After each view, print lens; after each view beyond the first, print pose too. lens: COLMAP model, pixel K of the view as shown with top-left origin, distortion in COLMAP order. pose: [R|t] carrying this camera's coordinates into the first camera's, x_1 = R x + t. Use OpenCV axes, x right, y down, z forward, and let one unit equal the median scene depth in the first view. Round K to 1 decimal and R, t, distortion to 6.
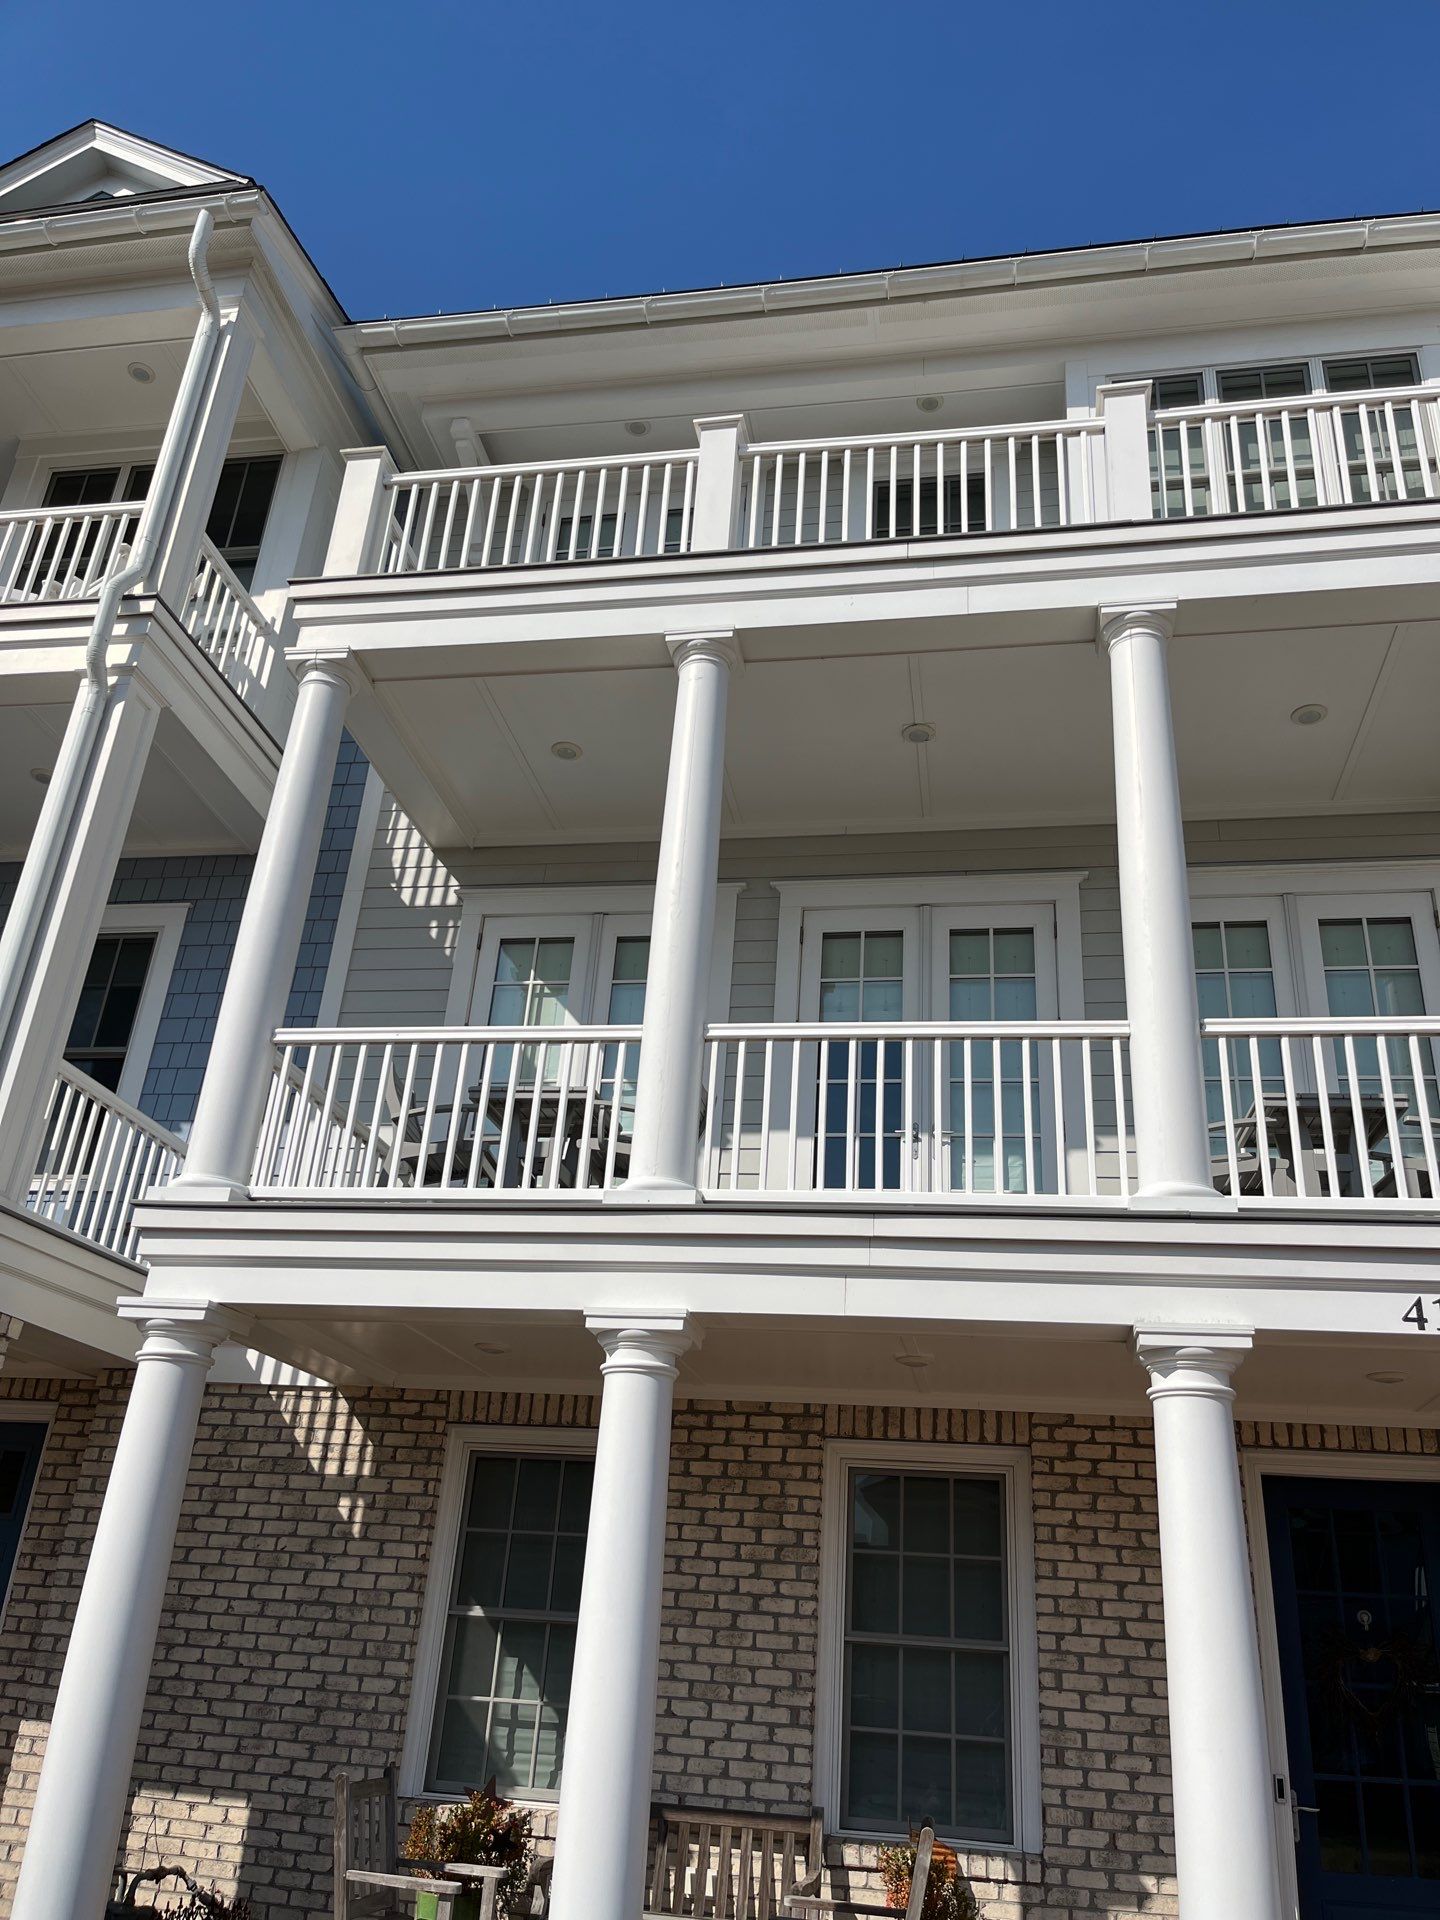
lens RADIAL K [[1439.0, 0, 729.7], [0, 1439.0, 970.4], [0, 0, 1]] dist [0.064334, -0.077969]
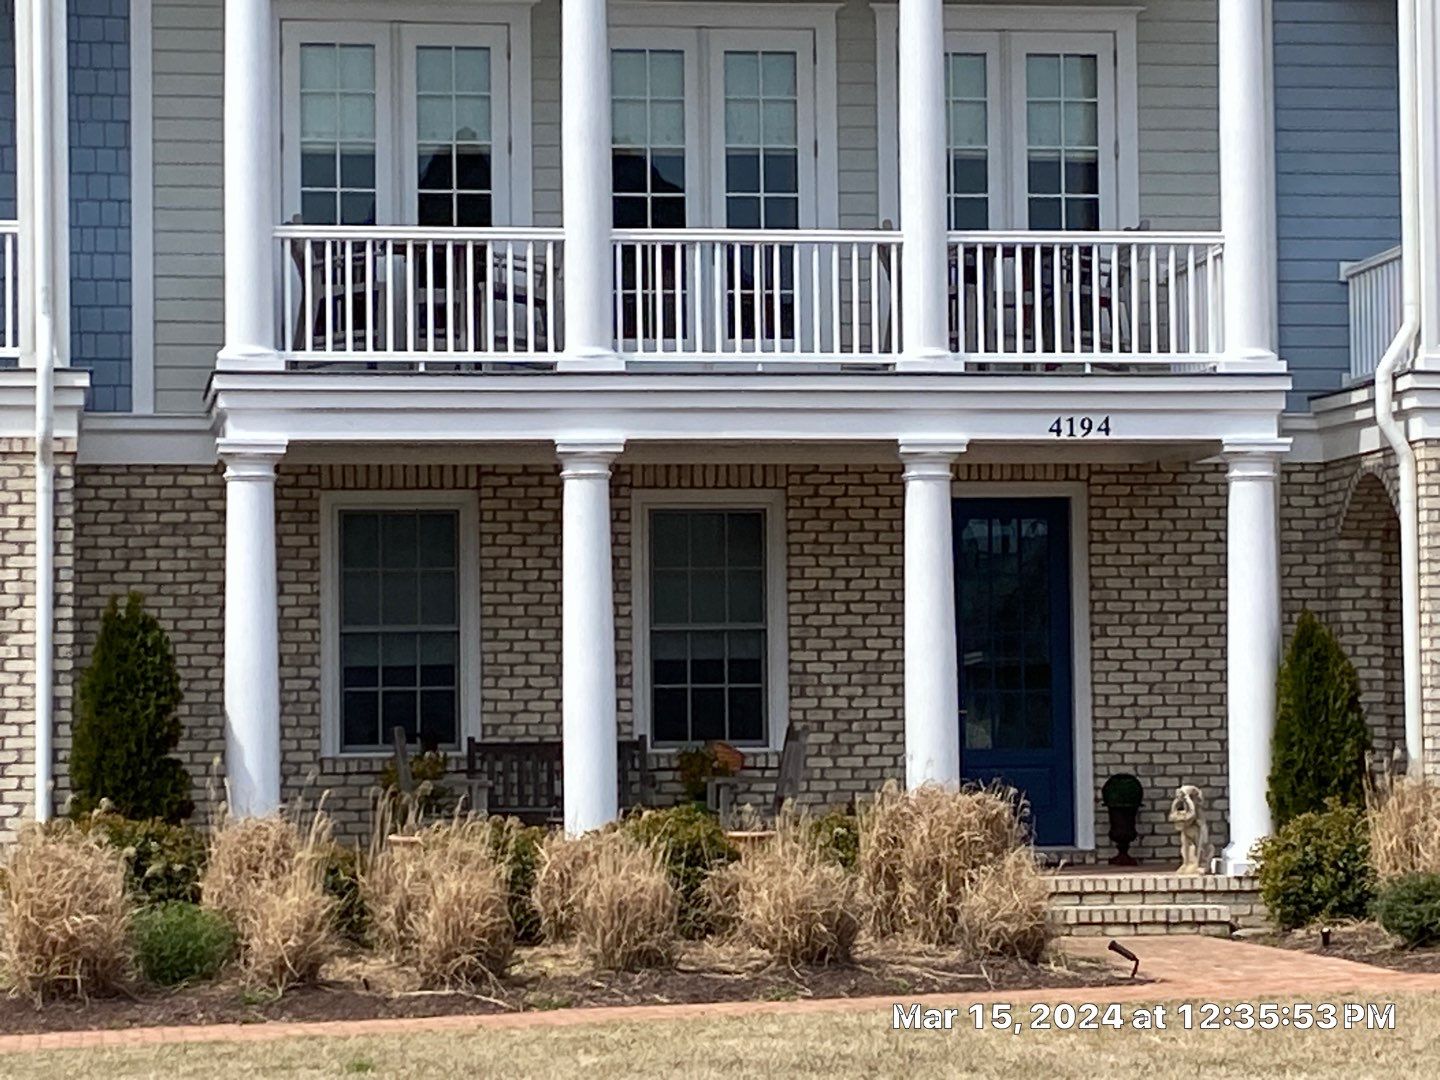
lens RADIAL K [[4132.4, 0, 697.1], [0, 4132.4, 539.2], [0, 0, 1]] dist [0.168972, -0.090764]
pose [[0.947358, -0.058714, 0.314747, -1.094356], [-0.069346, 0.922082, 0.380731, -1.094240], [-0.312576, -0.382515, 0.869470, -2.347276]]
